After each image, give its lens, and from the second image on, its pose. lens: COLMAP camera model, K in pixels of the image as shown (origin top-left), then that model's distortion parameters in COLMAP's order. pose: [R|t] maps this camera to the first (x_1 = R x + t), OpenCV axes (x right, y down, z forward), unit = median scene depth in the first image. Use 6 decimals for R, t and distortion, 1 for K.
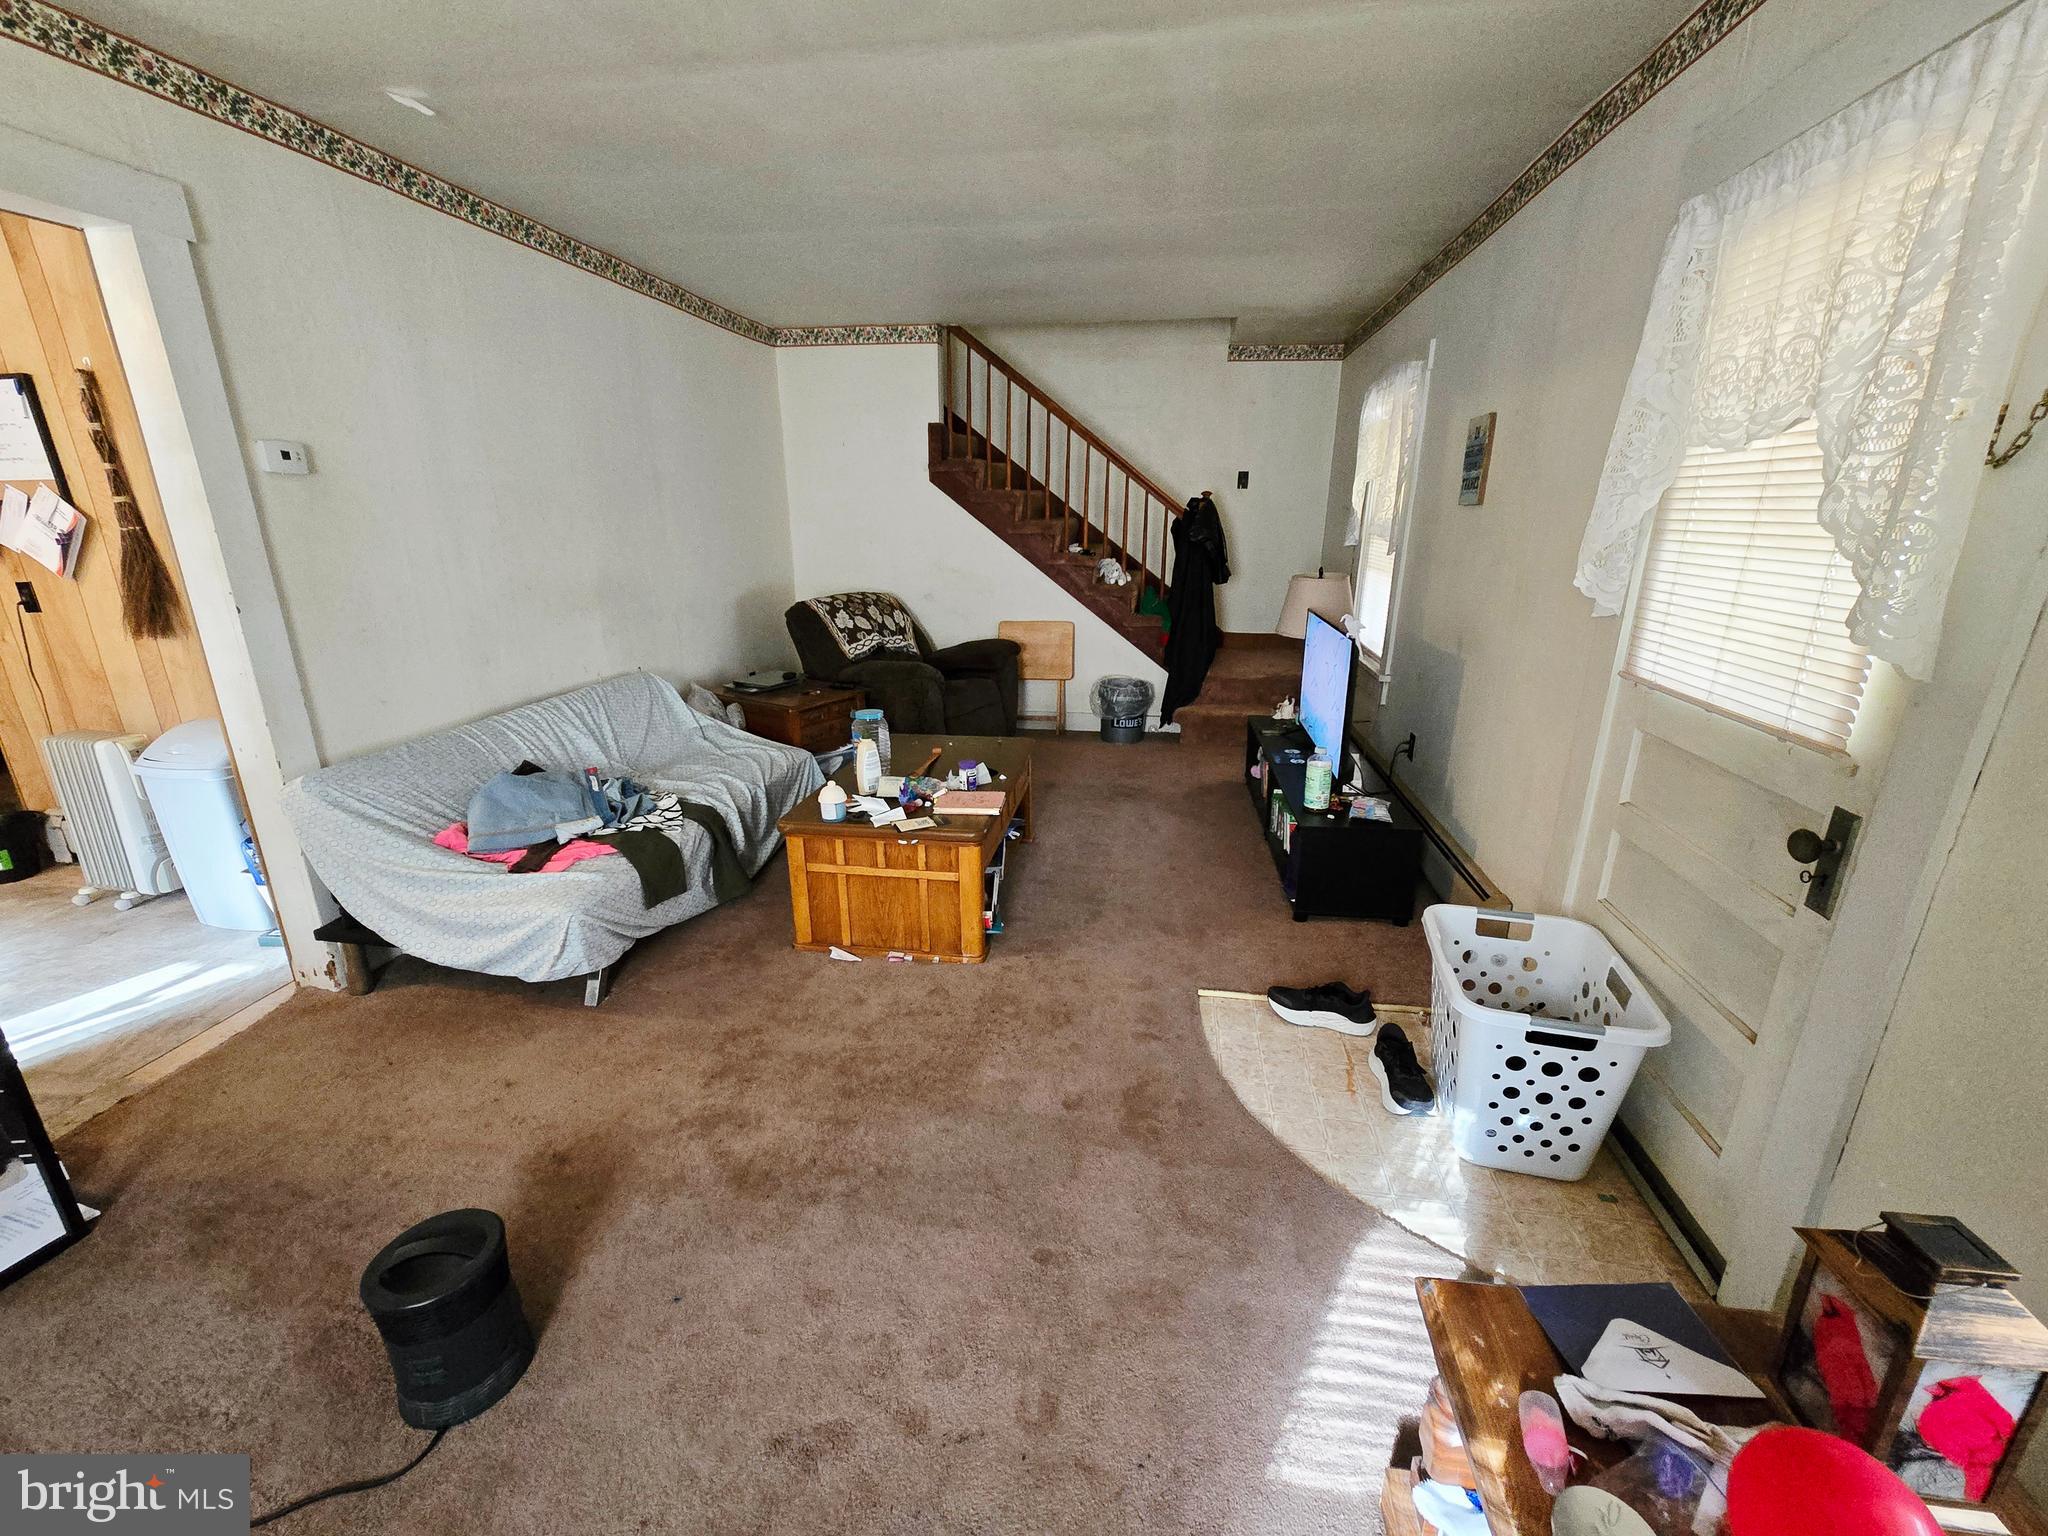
lens RADIAL K [[838.6, 0, 1023.9], [0, 838.6, 765.1], [0, 0, 1]] dist [-0.010366, 0.002450]
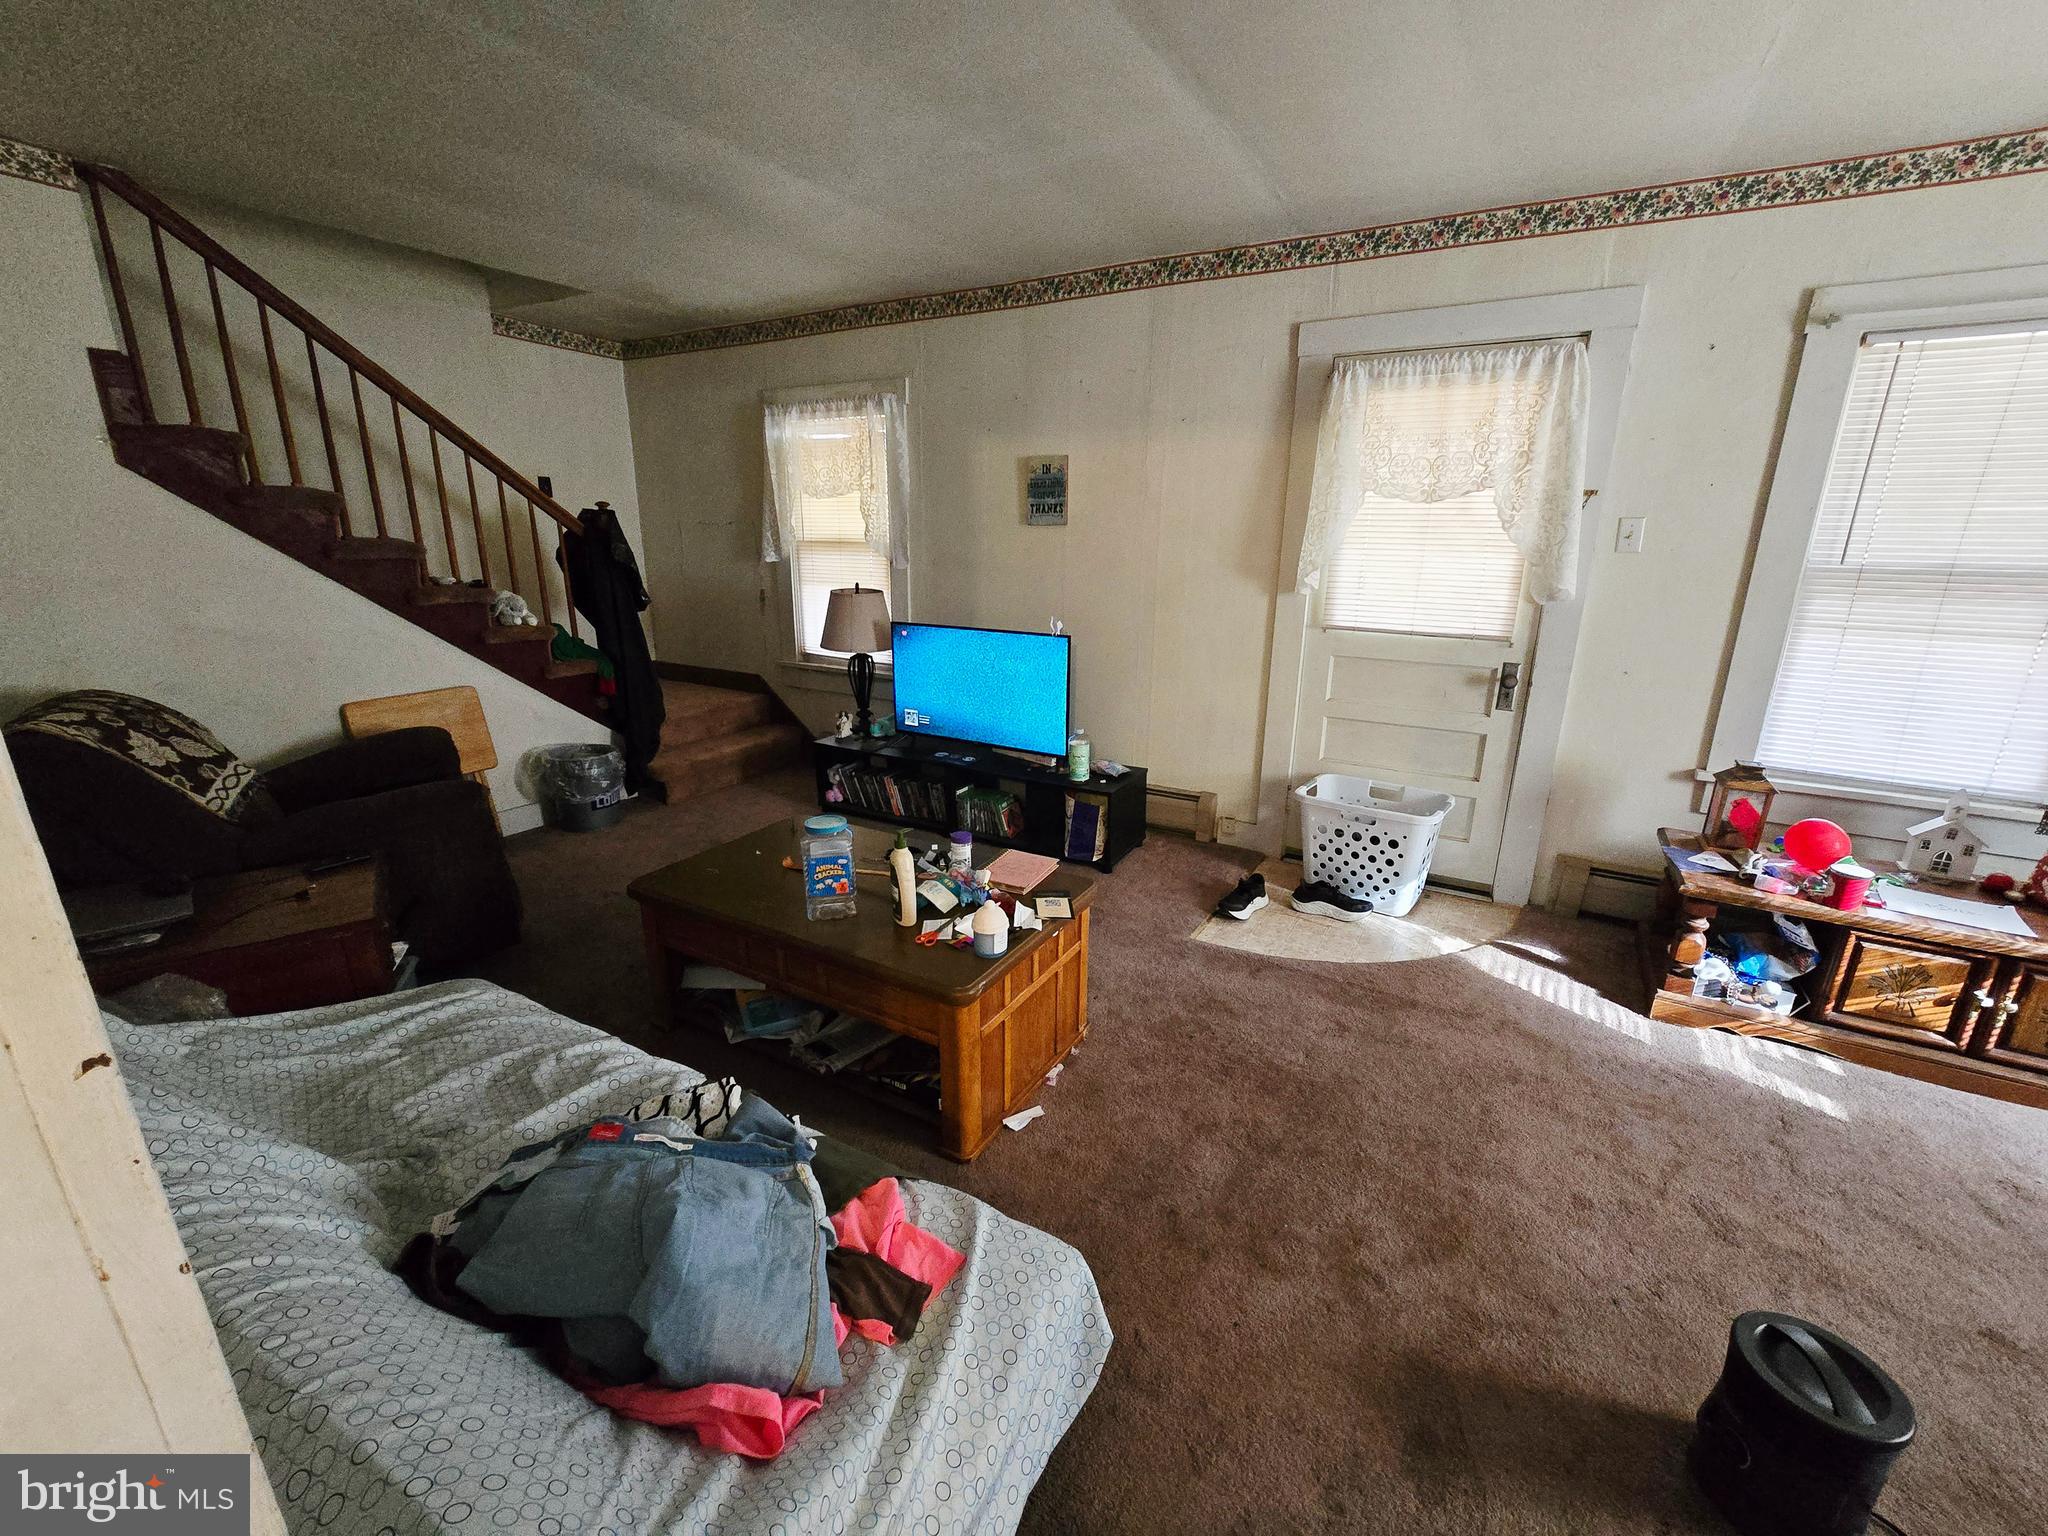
lens RADIAL K [[838.6, 0, 1029.5], [0, 838.6, 769.1], [0, 0, 1]] dist [-0.010366, 0.002450]
pose [[0.356252, -0.249190, 0.900549, -0.788157], [0.257778, 0.952592, 0.161615, -0.184213], [-0.898129, 0.174566, 0.403599, 0.617419]]
